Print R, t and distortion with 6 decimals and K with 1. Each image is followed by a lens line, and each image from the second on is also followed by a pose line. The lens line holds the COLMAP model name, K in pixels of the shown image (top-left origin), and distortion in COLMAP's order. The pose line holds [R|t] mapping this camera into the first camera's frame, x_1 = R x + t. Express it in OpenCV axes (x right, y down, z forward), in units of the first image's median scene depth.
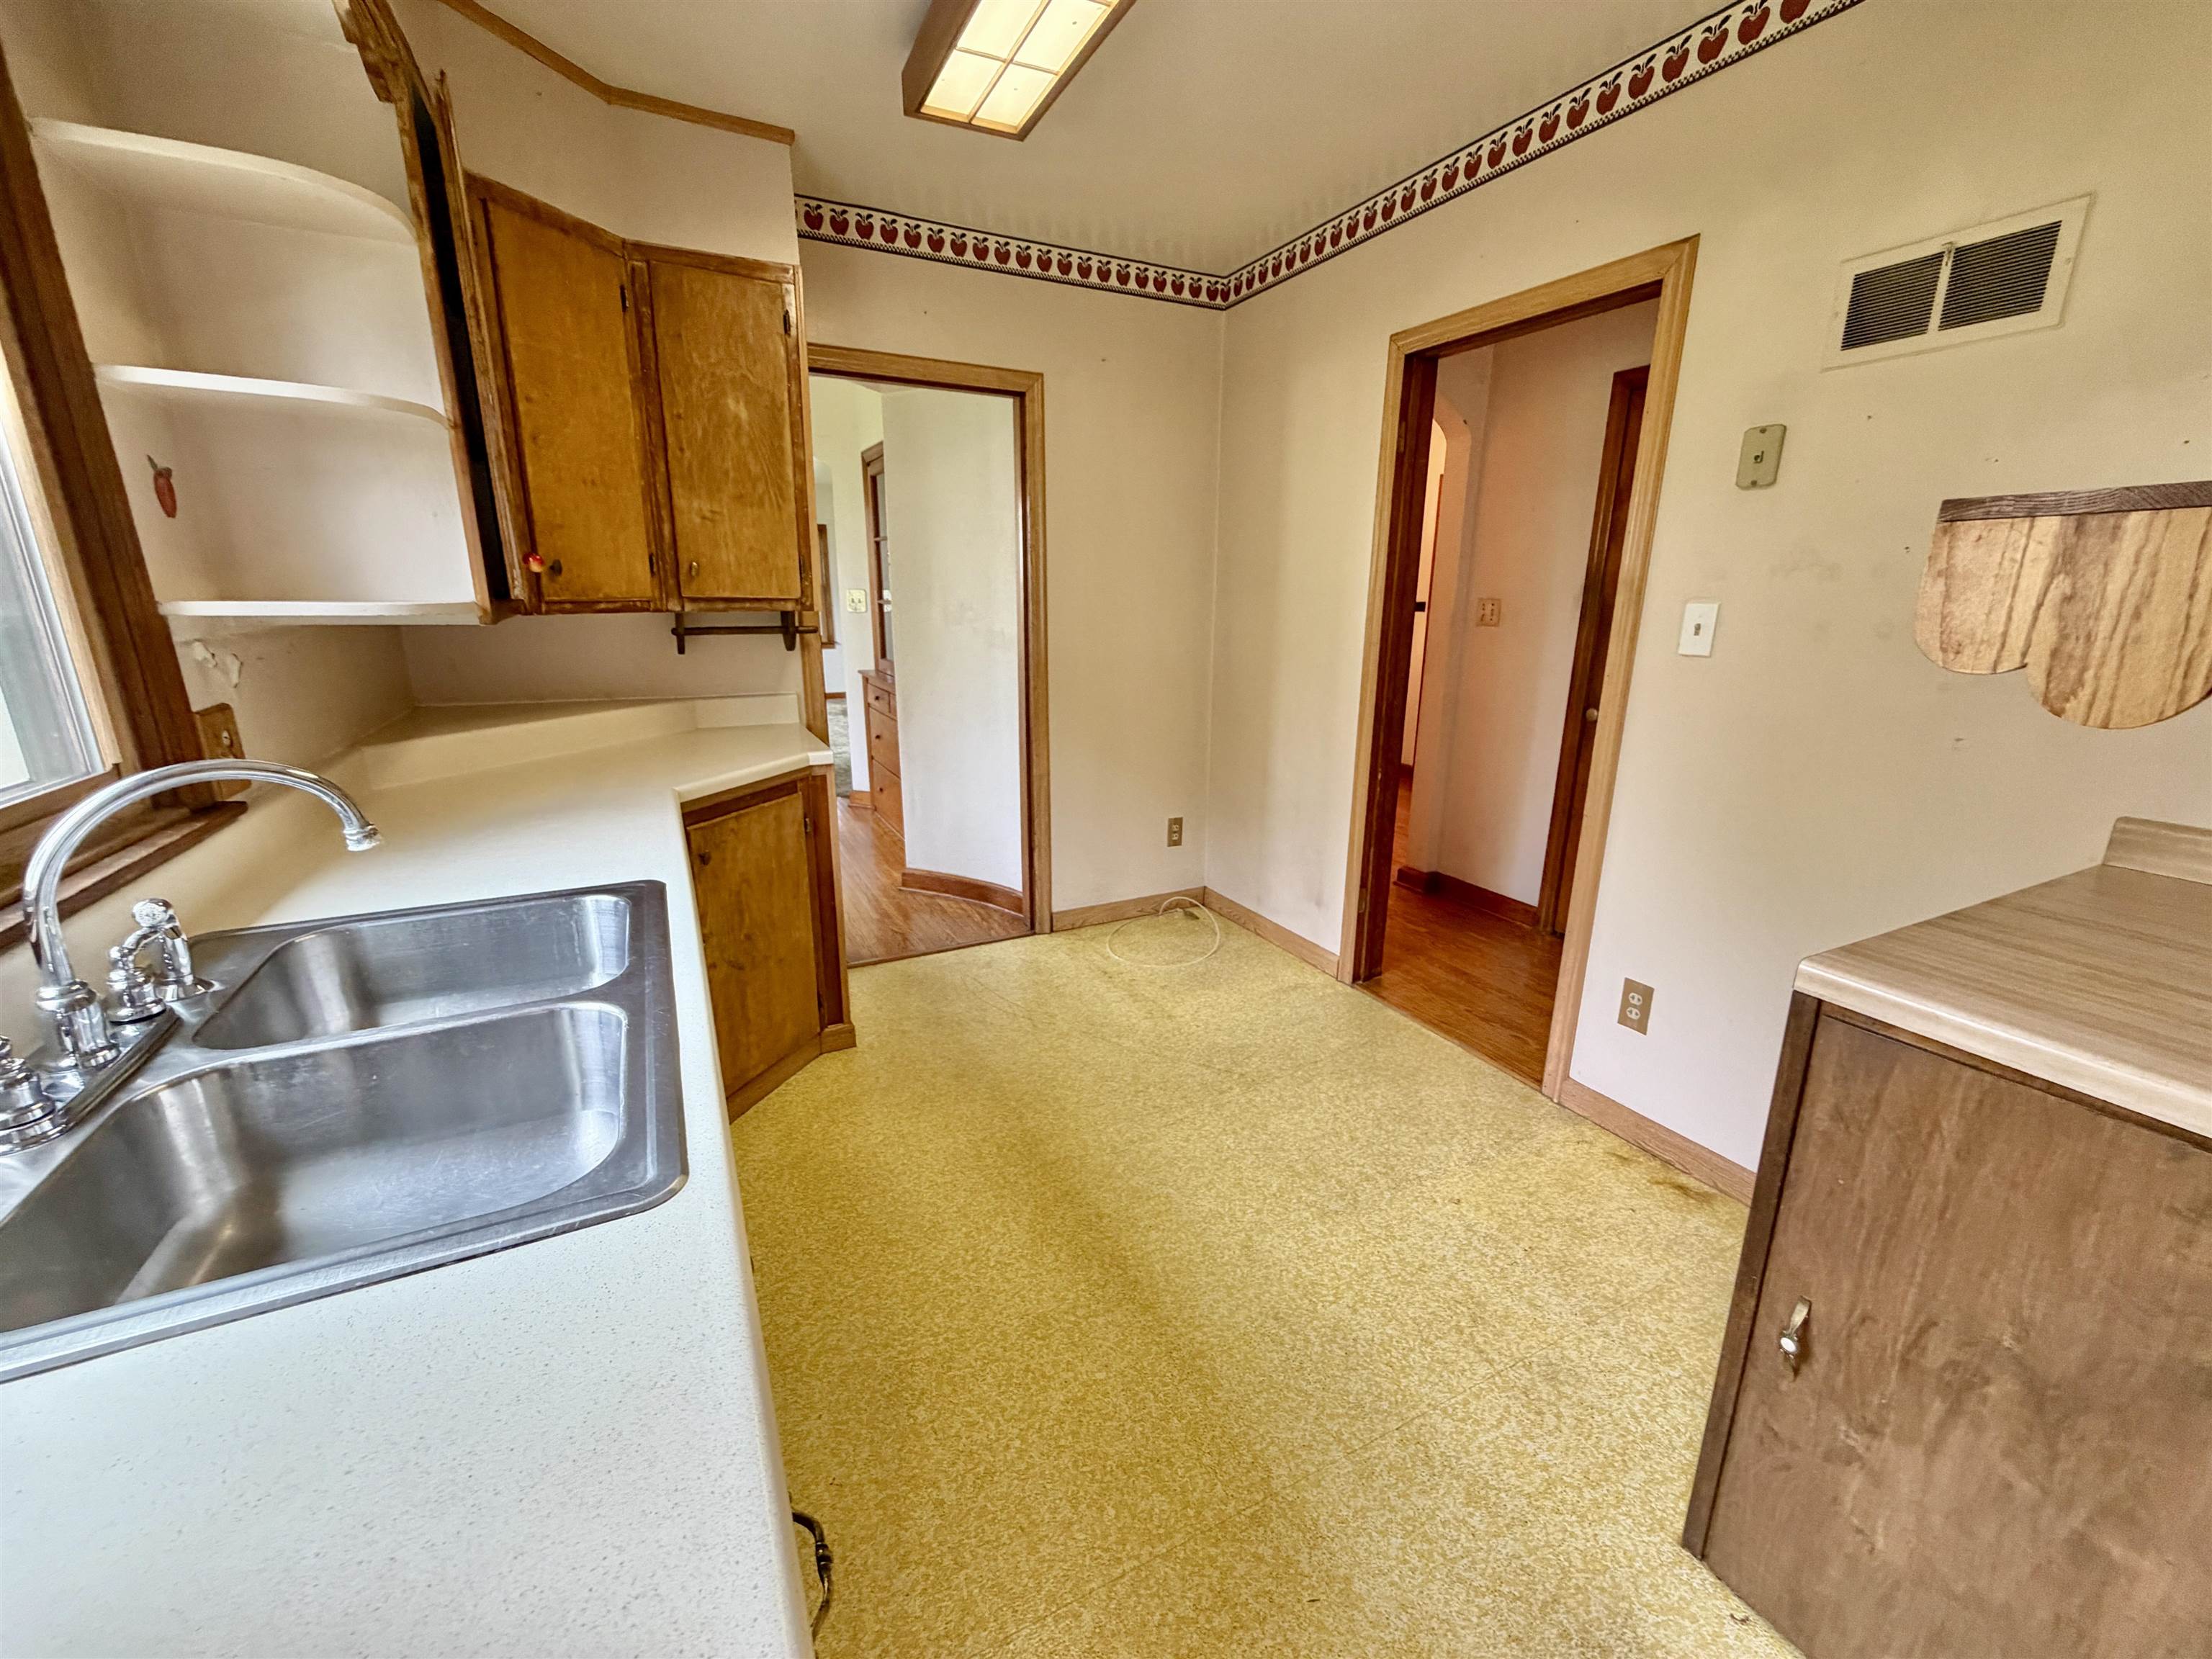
lens RADIAL K [[885.2, 0, 1097.8], [0, 885.2, 828.5], [0, 0, 1]] dist [0.001550, -0.000591]
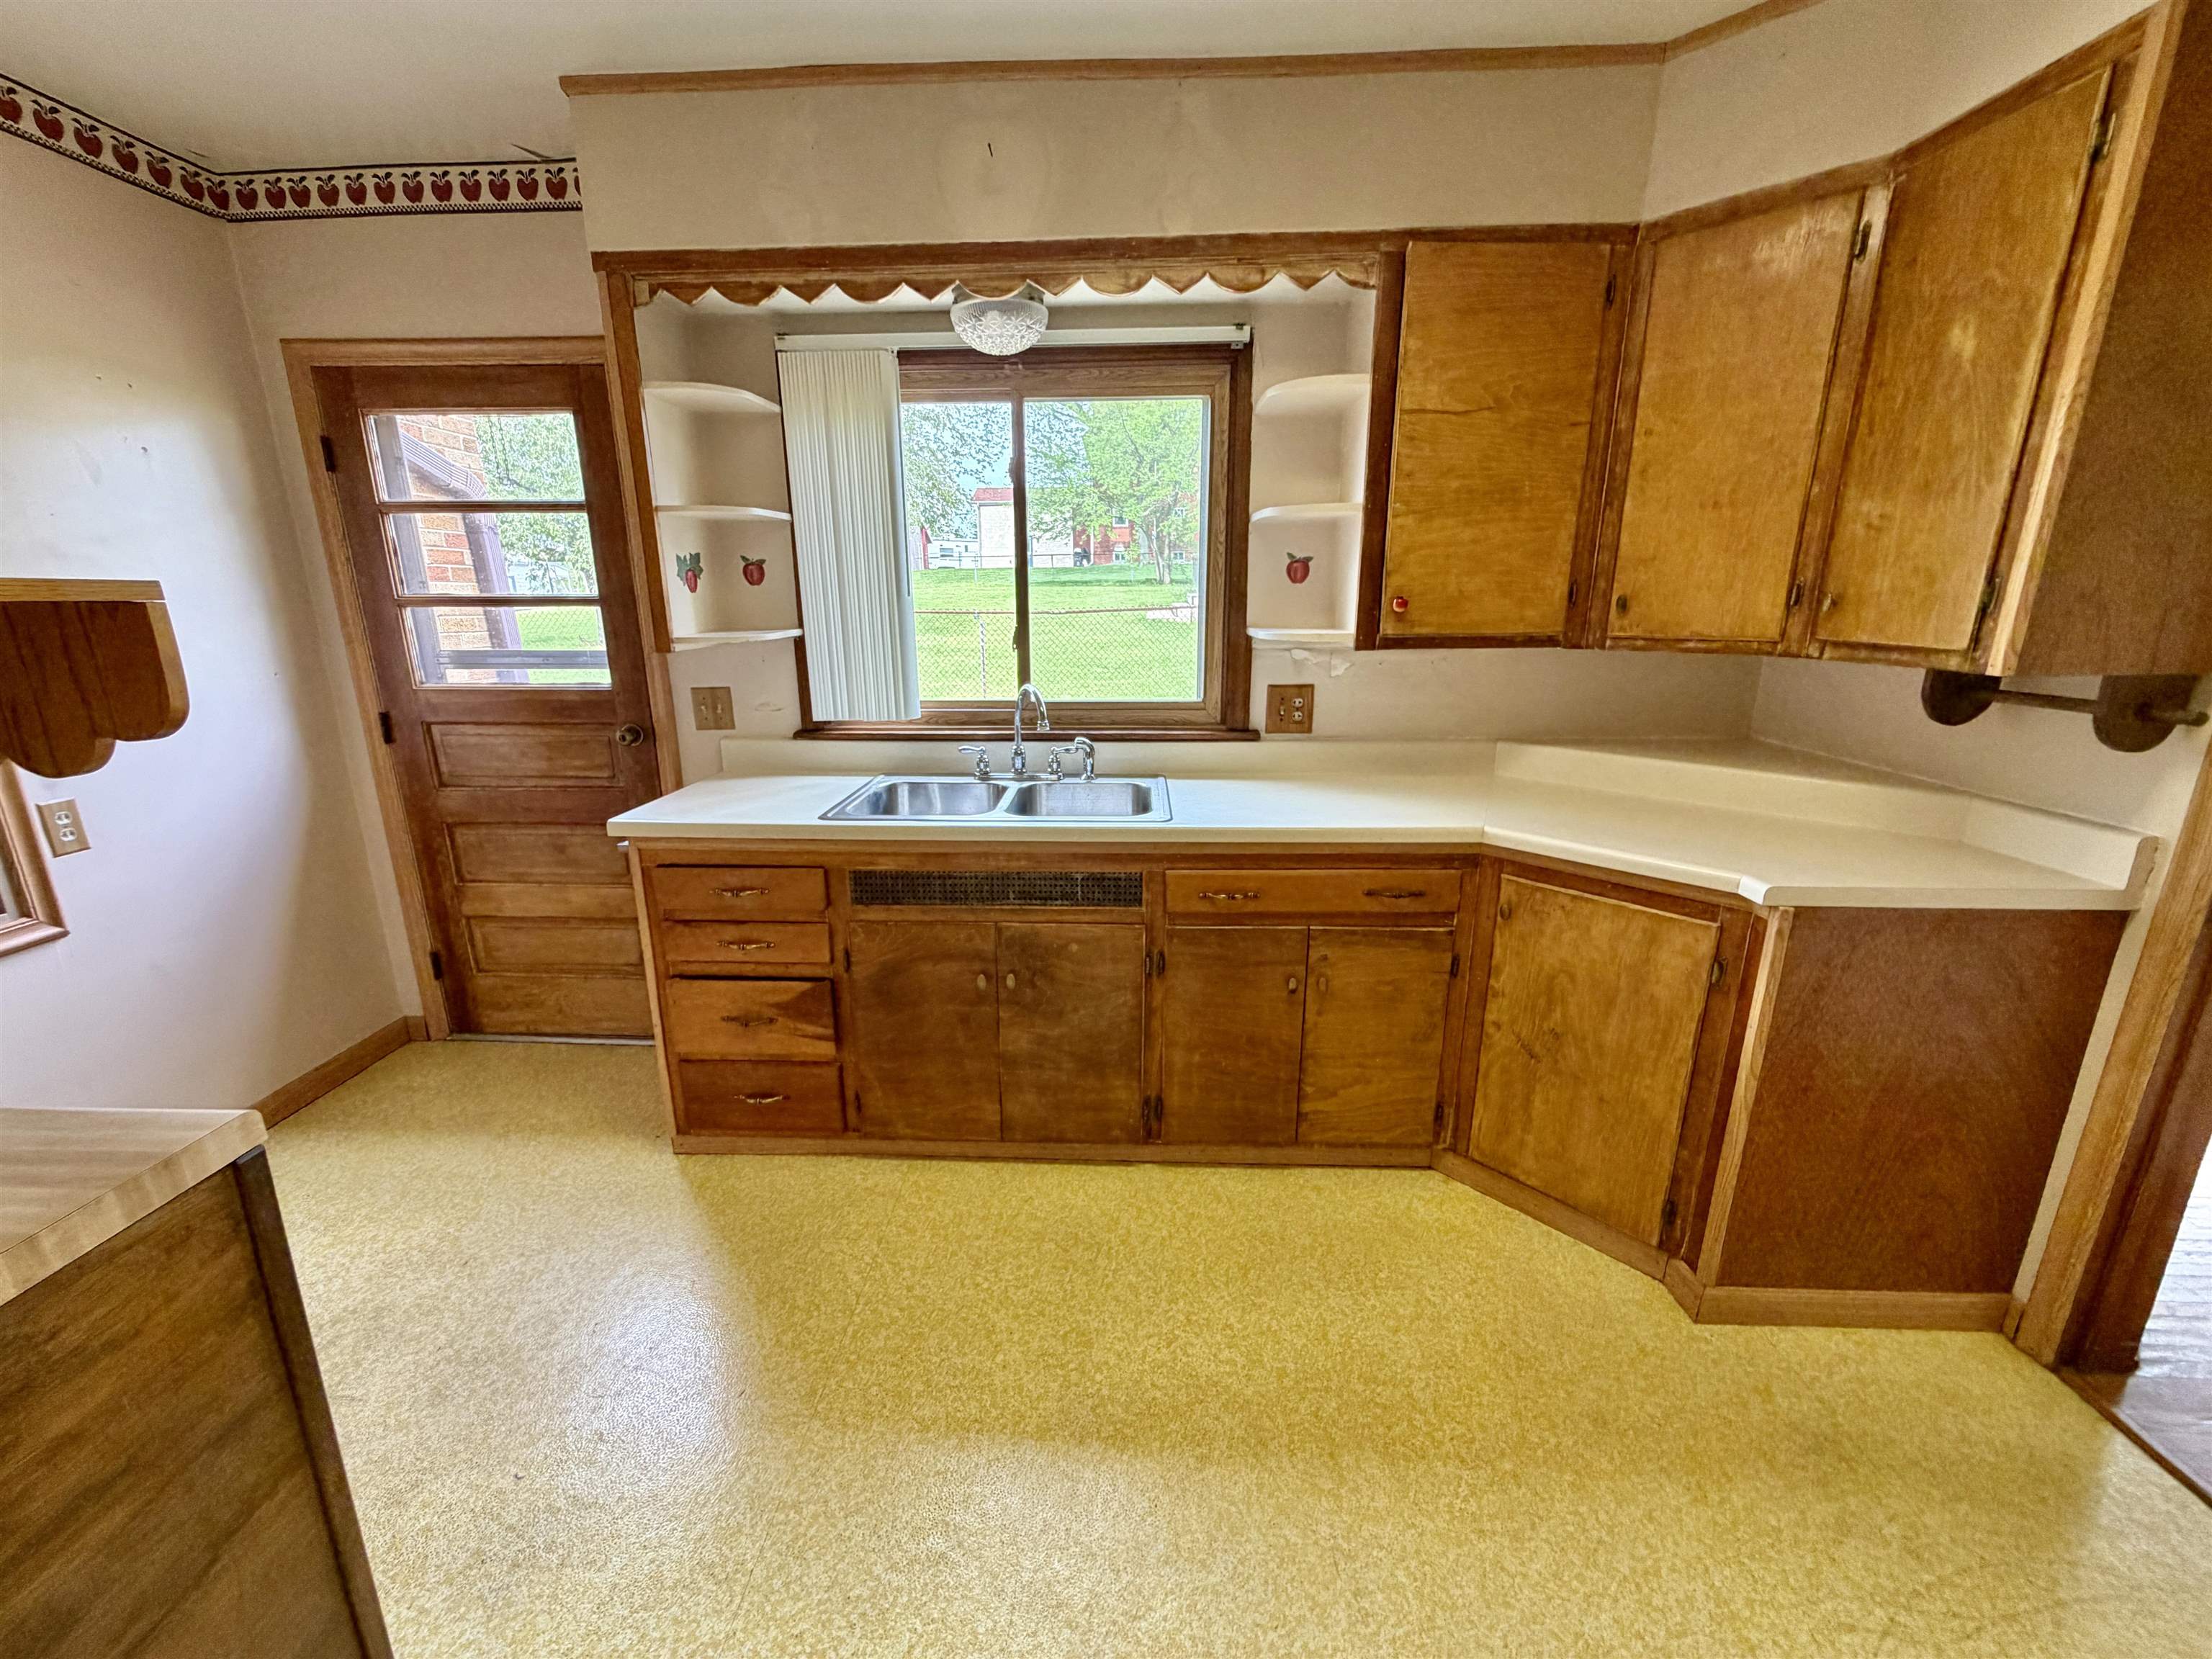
lens RADIAL K [[885.2, 0, 1097.8], [0, 885.2, 828.5], [0, 0, 1]] dist [0.001550, -0.000591]
pose [[-0.482833, 0.220647, -0.847459, 0.547038], [-0.226112, 0.903509, 0.364066, -0.294234], [0.846017, 0.367404, -0.386353, 0.977638]]
